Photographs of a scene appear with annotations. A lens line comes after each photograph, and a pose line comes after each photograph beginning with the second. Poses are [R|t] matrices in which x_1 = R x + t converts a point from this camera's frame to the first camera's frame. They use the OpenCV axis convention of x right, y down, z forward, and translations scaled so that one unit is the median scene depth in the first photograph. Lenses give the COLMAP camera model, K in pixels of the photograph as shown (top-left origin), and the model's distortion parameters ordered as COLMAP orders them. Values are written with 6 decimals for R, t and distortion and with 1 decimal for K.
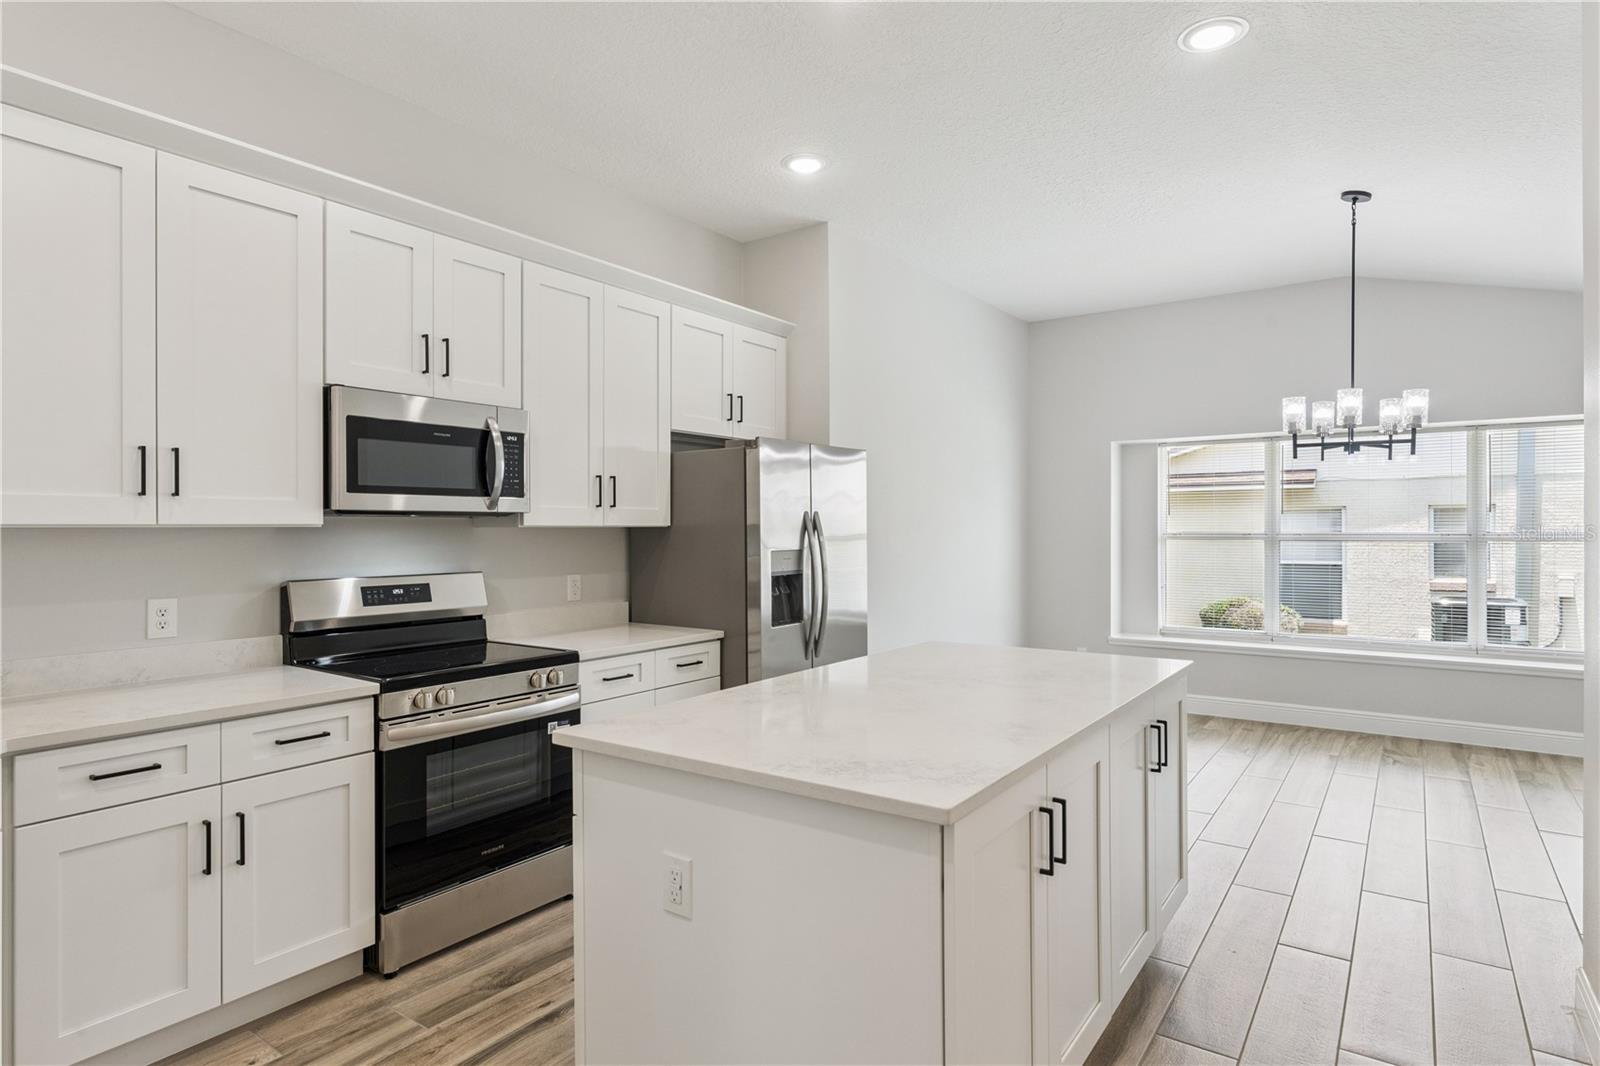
lens RADIAL K [[862.7, 0, 797.7], [0, 862.7, 531.4], [0, 0, 1]] dist [-0.003311, 0.000536]
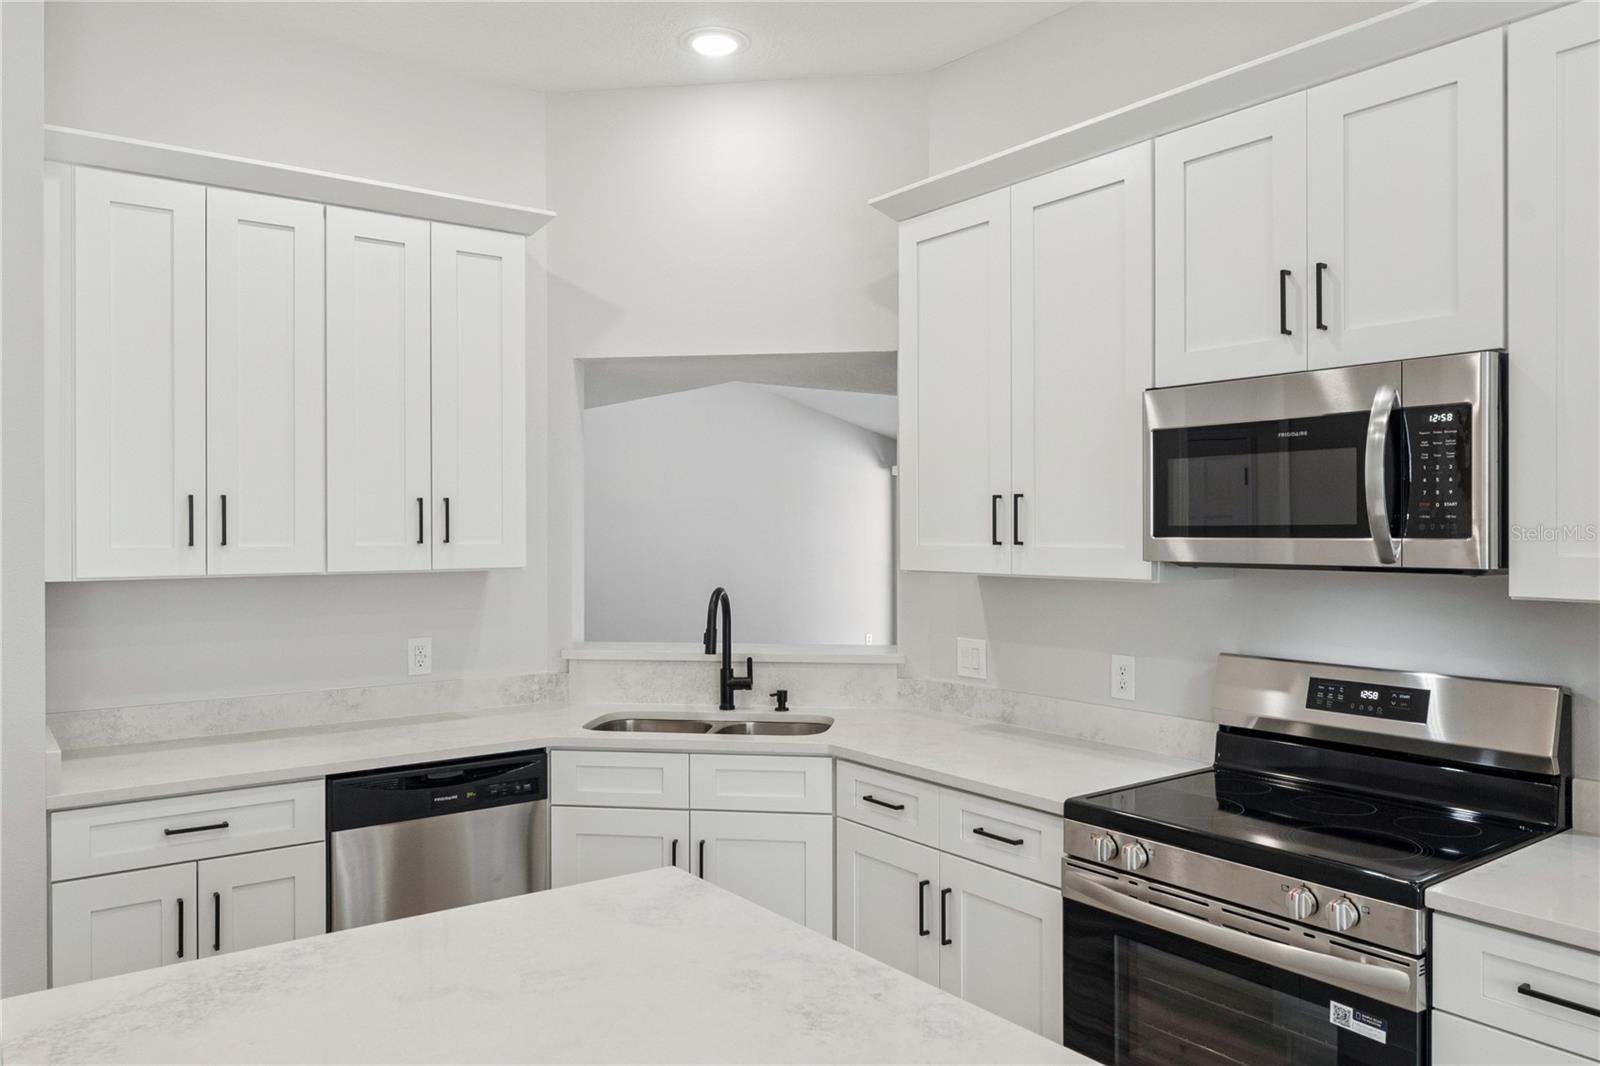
lens RADIAL K [[1131.7, 0, 800.0], [0, 1131.7, 533.0], [0, 0, 1]] dist [-0.004981, 0.000923]
pose [[-0.301036, 0.005569, -0.953597, 0.408950], [-0.002007, 0.999977, 0.006473, -0.047631], [0.953611, 0.003862, -0.301018, 0.883077]]
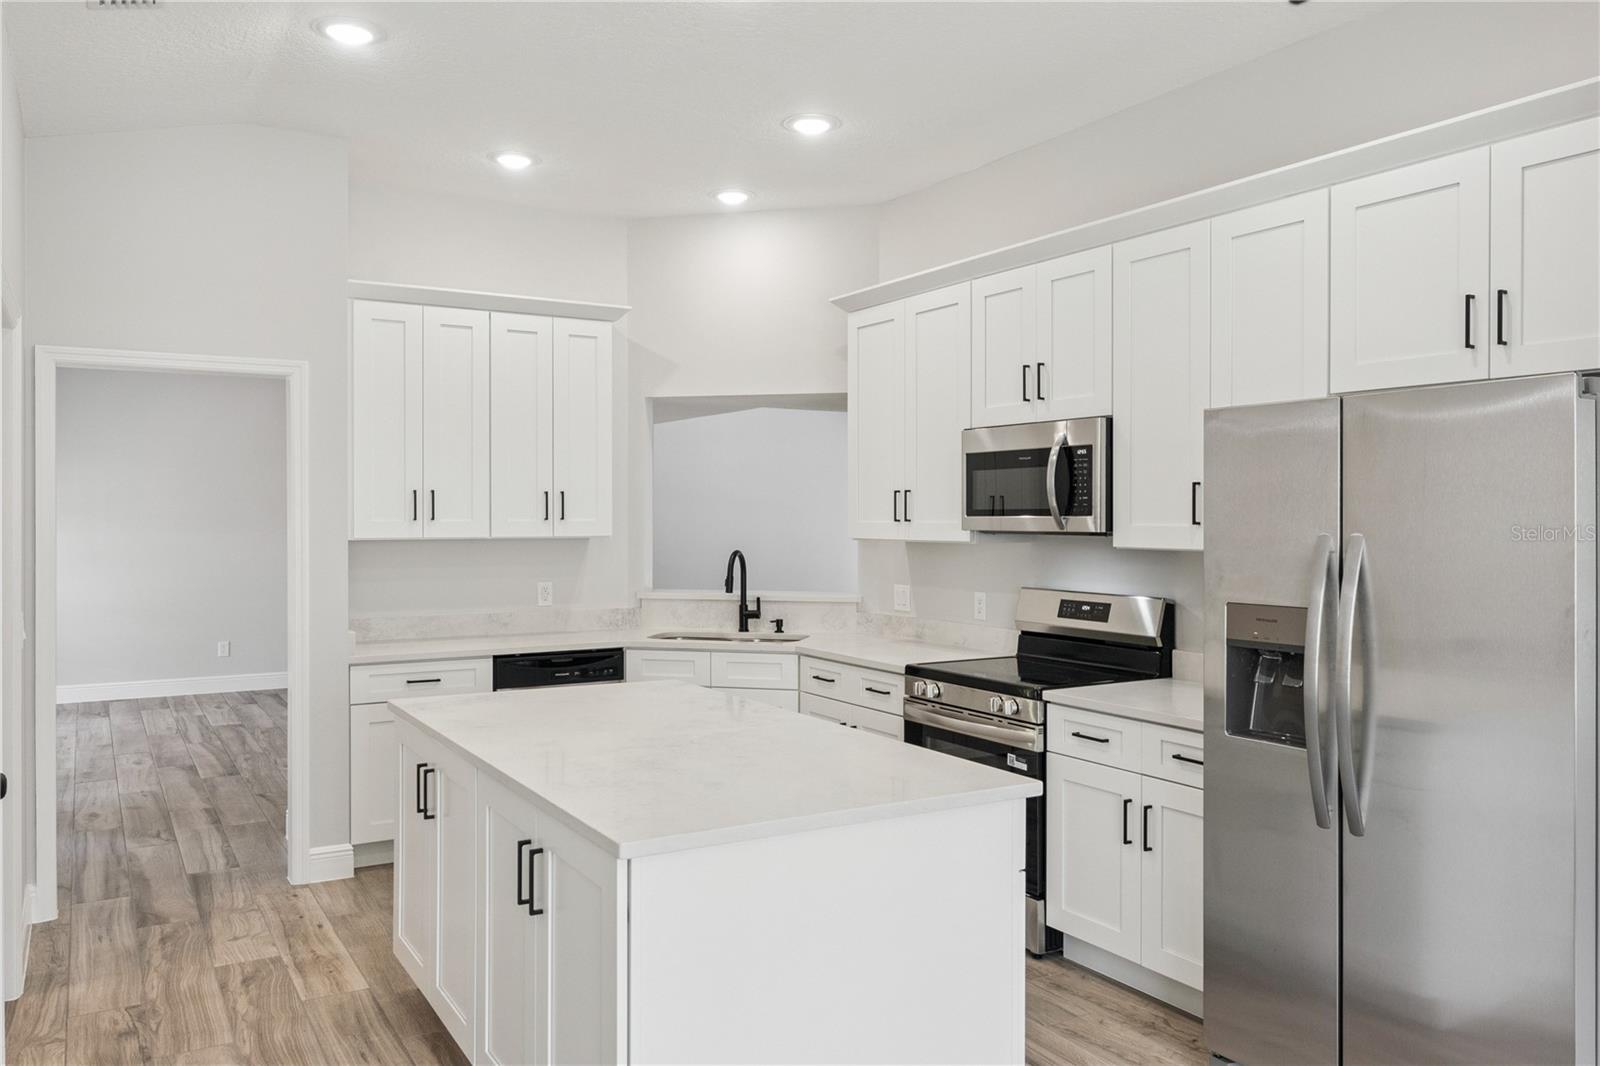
lens RADIAL K [[1188.6, 0, 800.0], [0, 1188.6, 533.0], [0, 0, 1]] dist [0.002453, -0.000241]
pose [[-0.394894, 0.014199, -0.918617, 0.994183], [-0.004700, 0.999836, 0.017475, -0.043680], [0.918715, 0.011218, -0.394763, 1.278660]]
